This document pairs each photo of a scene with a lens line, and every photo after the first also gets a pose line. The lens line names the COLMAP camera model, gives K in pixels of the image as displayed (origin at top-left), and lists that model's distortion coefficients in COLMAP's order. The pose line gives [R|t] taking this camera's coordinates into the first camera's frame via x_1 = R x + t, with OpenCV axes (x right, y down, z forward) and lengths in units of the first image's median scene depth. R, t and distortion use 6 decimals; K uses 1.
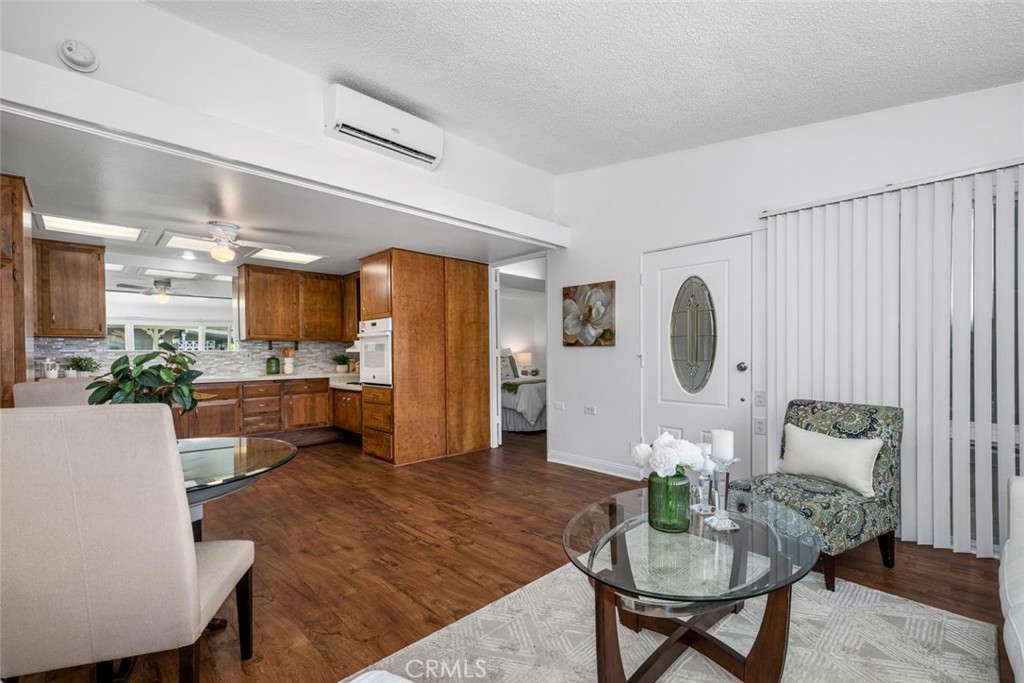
lens RADIAL K [[435.8, 0, 517.4], [0, 435.8, 358.0], [0, 0, 1]] dist [0.002918, 0.000123]
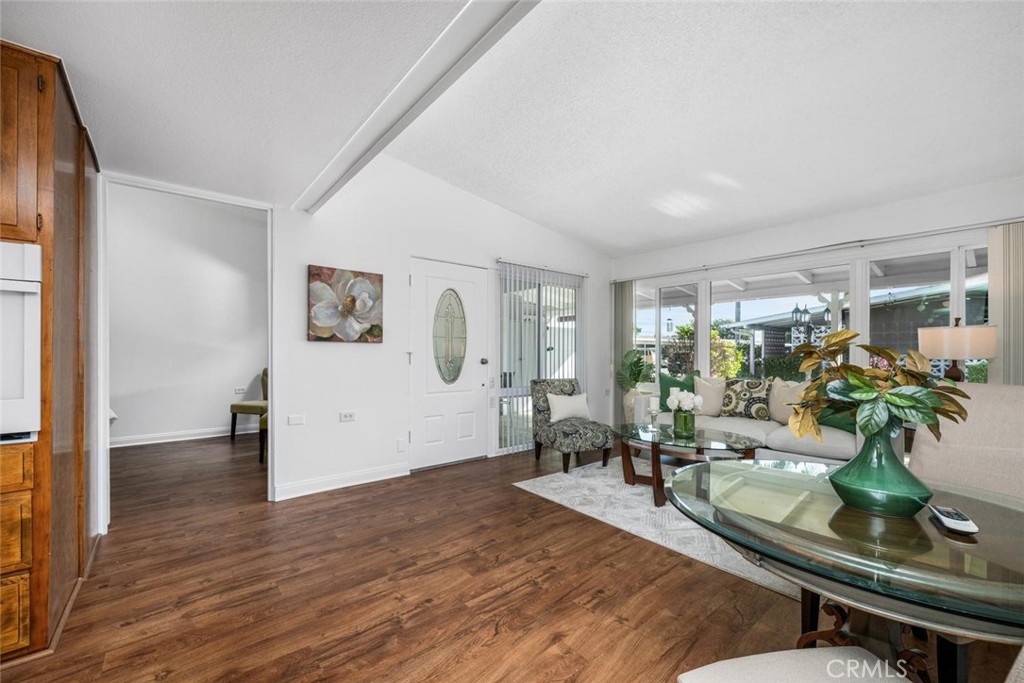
lens RADIAL K [[414.3, 0, 512.1], [0, 414.3, 349.7], [0, 0, 1]] dist [0.000157, 0.001153]
pose [[0.092387, 0.013187, 0.995636, -0.657792], [0.006127, 0.999886, -0.013812, 0.001271], [-0.995704, 0.007376, 0.092296, 0.639721]]
